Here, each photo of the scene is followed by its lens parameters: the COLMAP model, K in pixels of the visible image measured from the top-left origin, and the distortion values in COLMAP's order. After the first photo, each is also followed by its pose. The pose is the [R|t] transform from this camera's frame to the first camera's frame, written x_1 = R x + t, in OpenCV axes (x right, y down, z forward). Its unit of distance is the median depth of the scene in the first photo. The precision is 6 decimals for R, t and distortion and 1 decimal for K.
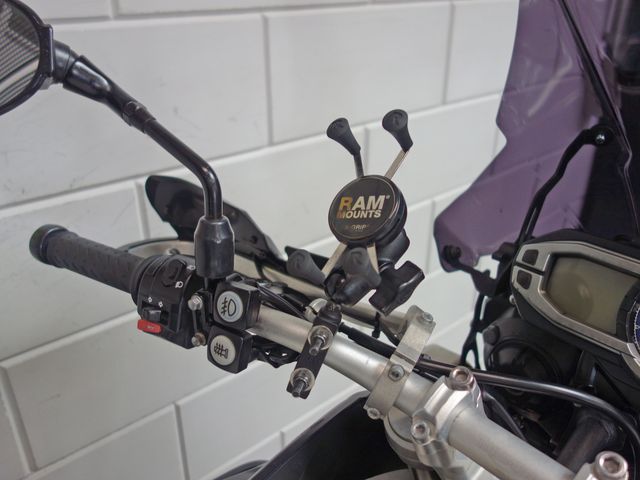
lens RADIAL K [[565.7, 0, 320.0], [0, 565.7, 240.0], [0, 0, 1]] dist [-0.007633, 0.007580]
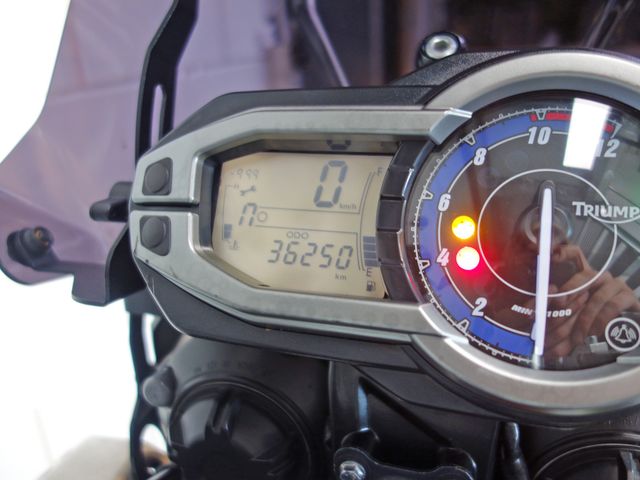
lens RADIAL K [[565.7, 0, 320.0], [0, 565.7, 240.0], [0, 0, 1]] dist [-0.007633, 0.007580]
pose [[0.870258, -0.219671, 0.440904, 0.285397], [0.261556, 0.964528, -0.035705, 0.118799], [-0.417421, 0.146394, 0.896844, 0.593220]]
